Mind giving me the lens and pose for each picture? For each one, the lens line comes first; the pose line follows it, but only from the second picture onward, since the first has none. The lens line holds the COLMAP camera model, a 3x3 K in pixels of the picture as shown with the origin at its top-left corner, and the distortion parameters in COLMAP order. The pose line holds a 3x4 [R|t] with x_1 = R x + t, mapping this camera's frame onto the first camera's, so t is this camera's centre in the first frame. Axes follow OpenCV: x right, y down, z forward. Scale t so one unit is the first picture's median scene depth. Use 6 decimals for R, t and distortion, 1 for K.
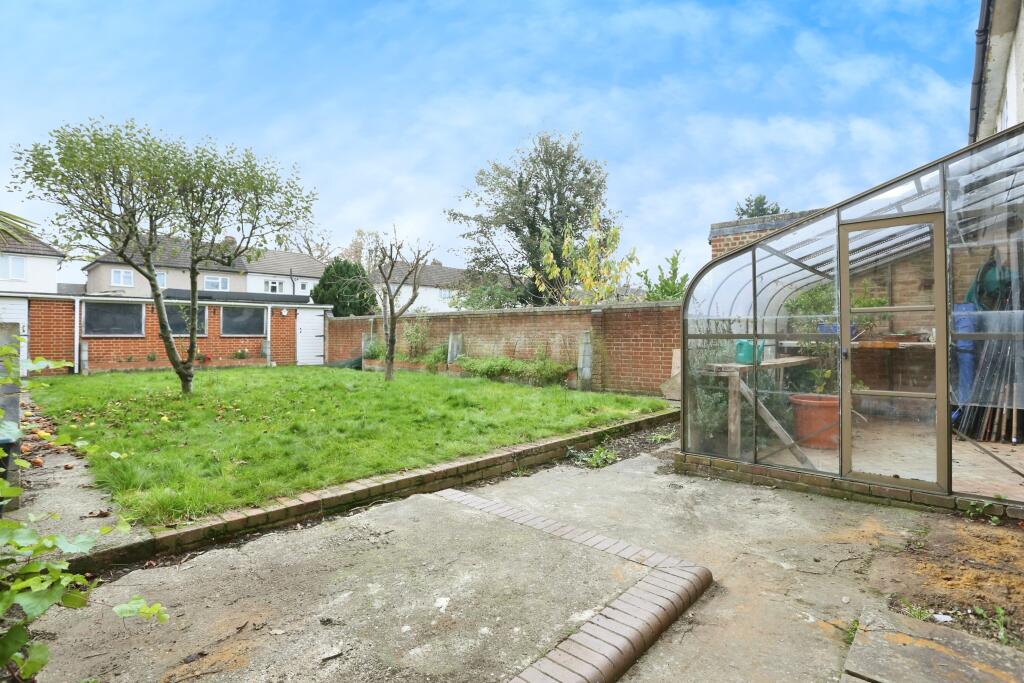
lens RADIAL K [[507.4, 0, 510.0], [0, 507.4, 334.8], [0, 0, 1]] dist [-0.050039, 0.005909]
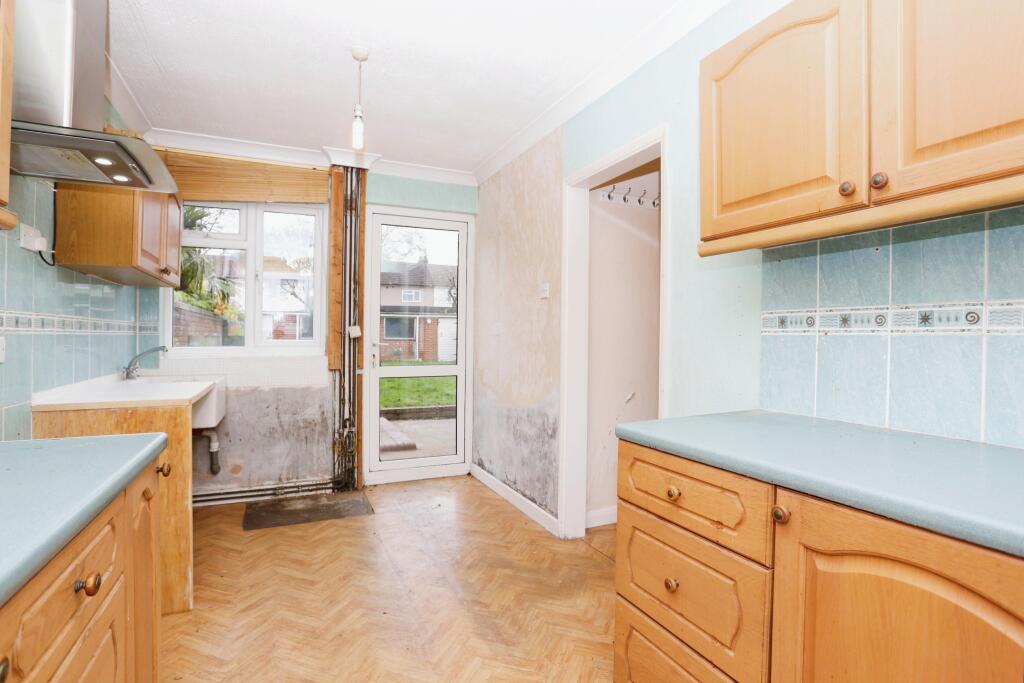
lens RADIAL K [[507.4, 0, 508.1], [0, 507.4, 339.5], [0, 0, 1]] dist [-0.050039, 0.005909]
pose [[0.927143, 0.005751, -0.374664, 0.330857], [-0.004588, 0.999981, 0.003997, -0.003648], [0.374680, -0.001987, 0.927152, -0.202649]]
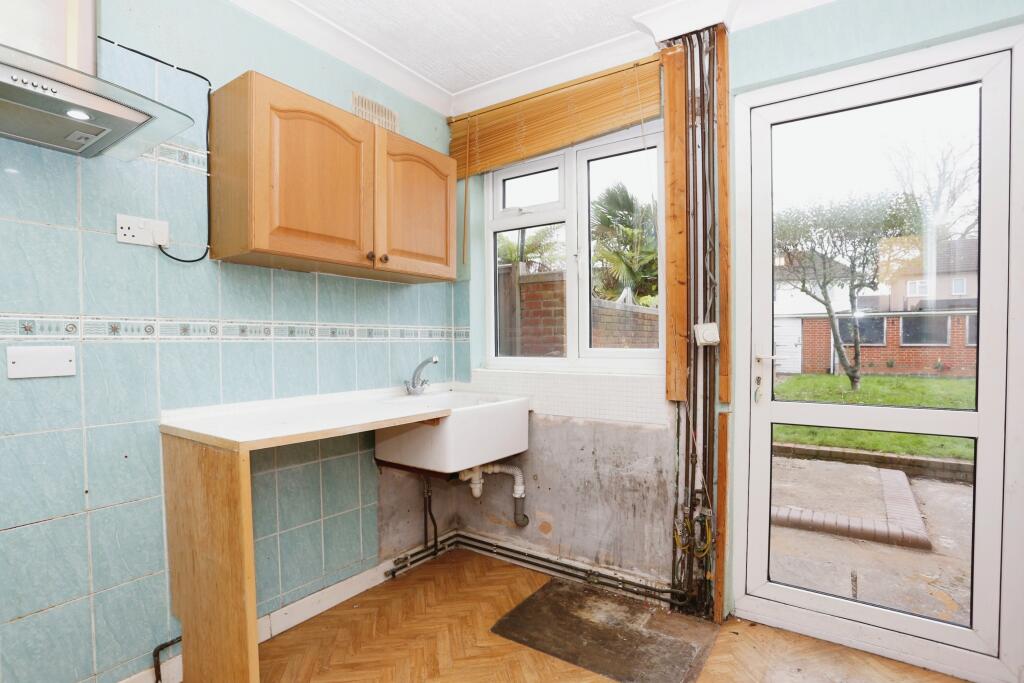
lens RADIAL K [[507.4, 0, 514.7], [0, 507.4, 352.0], [0, 0, 1]] dist [-0.050039, 0.005909]
pose [[0.160345, 0.020632, -0.986845, 0.283567], [-0.002021, 0.999786, 0.020574, -0.004474], [0.987059, -0.001305, 0.160353, -0.044423]]
